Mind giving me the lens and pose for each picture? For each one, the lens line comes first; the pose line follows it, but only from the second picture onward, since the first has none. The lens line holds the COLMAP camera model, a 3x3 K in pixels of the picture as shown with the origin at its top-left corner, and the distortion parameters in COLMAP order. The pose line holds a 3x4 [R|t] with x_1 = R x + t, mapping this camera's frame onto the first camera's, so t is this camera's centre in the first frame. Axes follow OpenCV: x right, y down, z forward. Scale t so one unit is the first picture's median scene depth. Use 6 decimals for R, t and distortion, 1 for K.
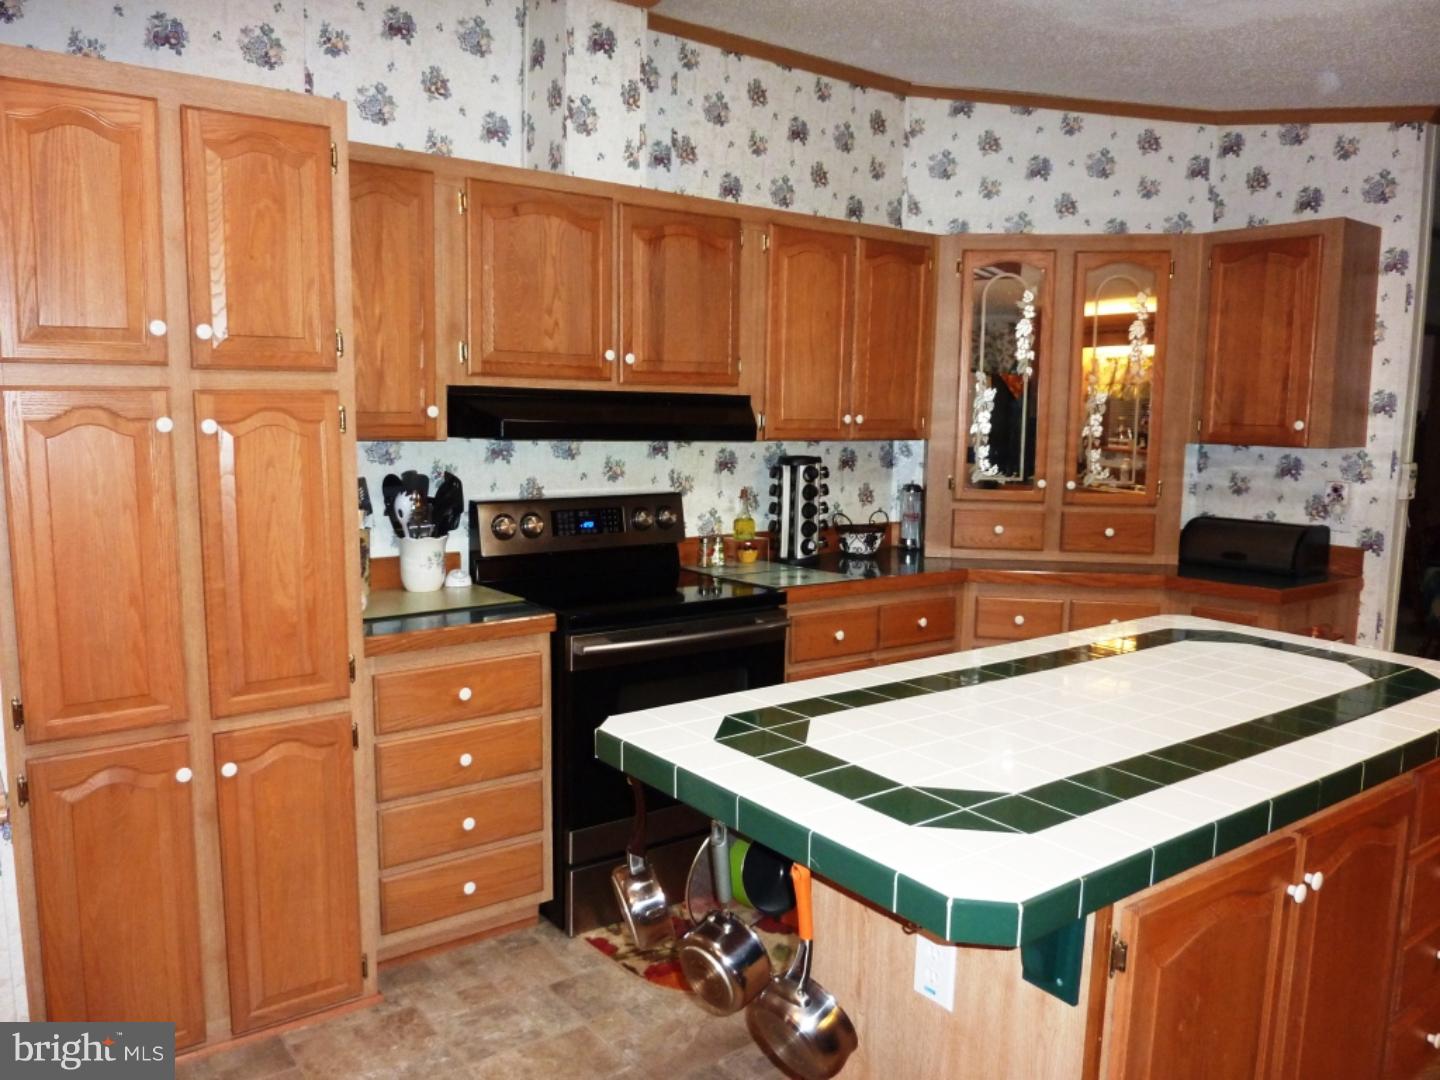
lens RADIAL K [[1096.6, 0, 720.0], [0, 1096.6, 540.0], [0, 0, 1]] dist [-0.013117, -0.008125]
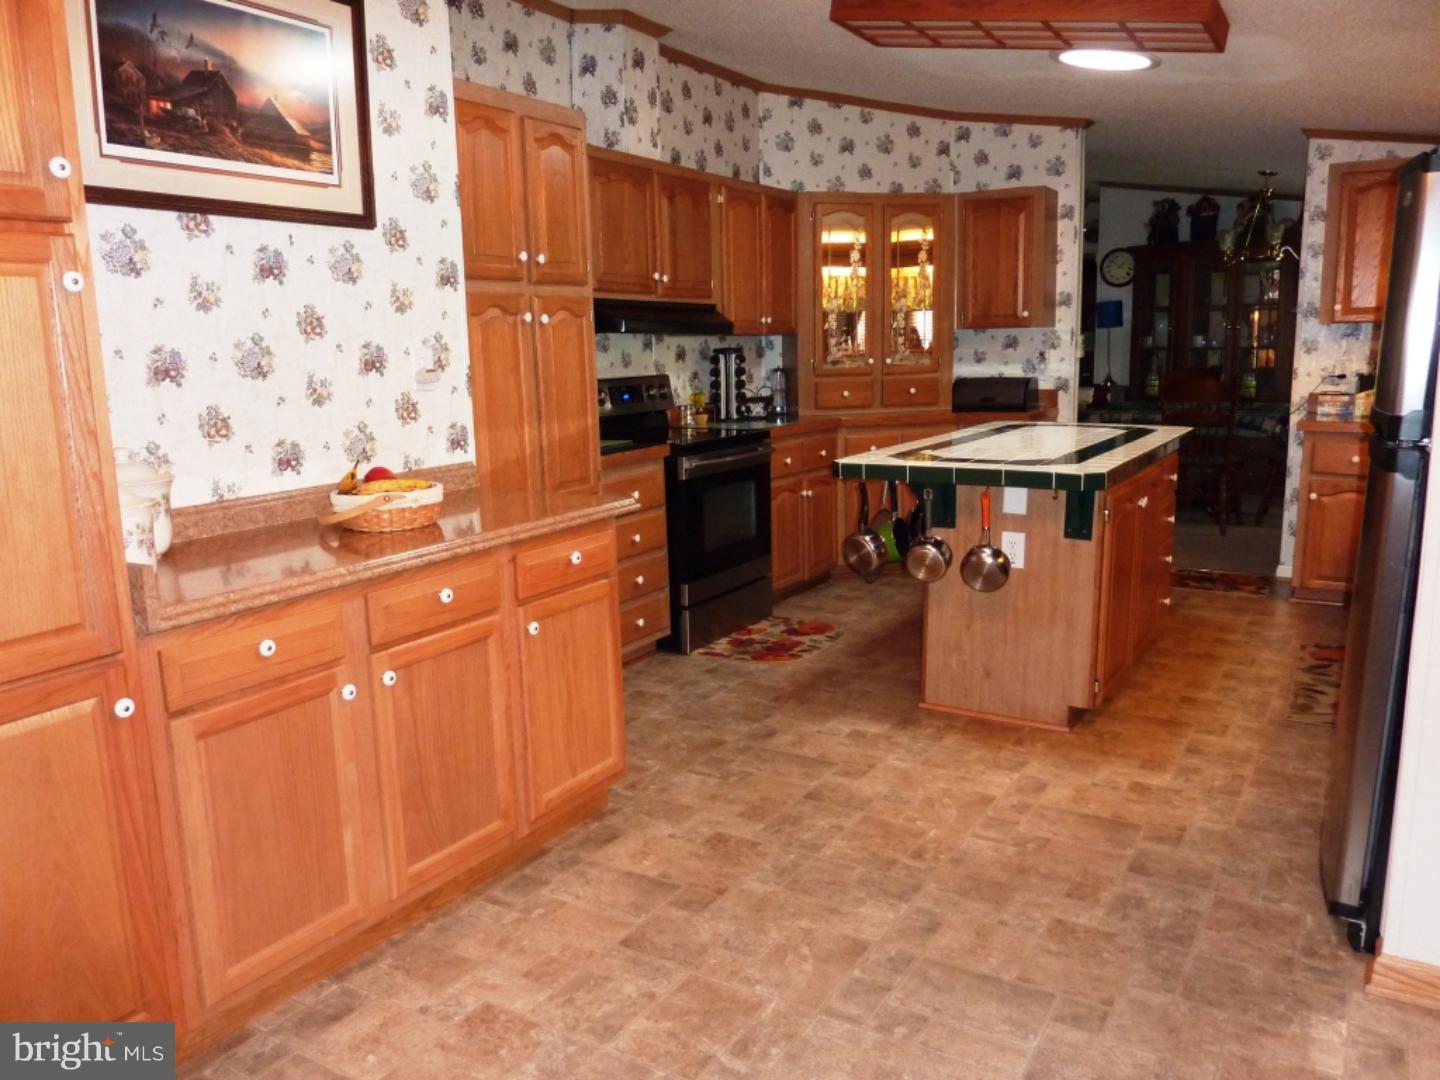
lens RADIAL K [[1096.6, 0, 720.0], [0, 1096.6, 540.0], [0, 0, 1]] dist [-0.013117, -0.008125]
pose [[0.928129, -0.102924, 0.357746, -0.478833], [0.082984, 0.994040, 0.070696, 0.072077], [-0.362890, -0.035928, 0.931139, -0.346744]]
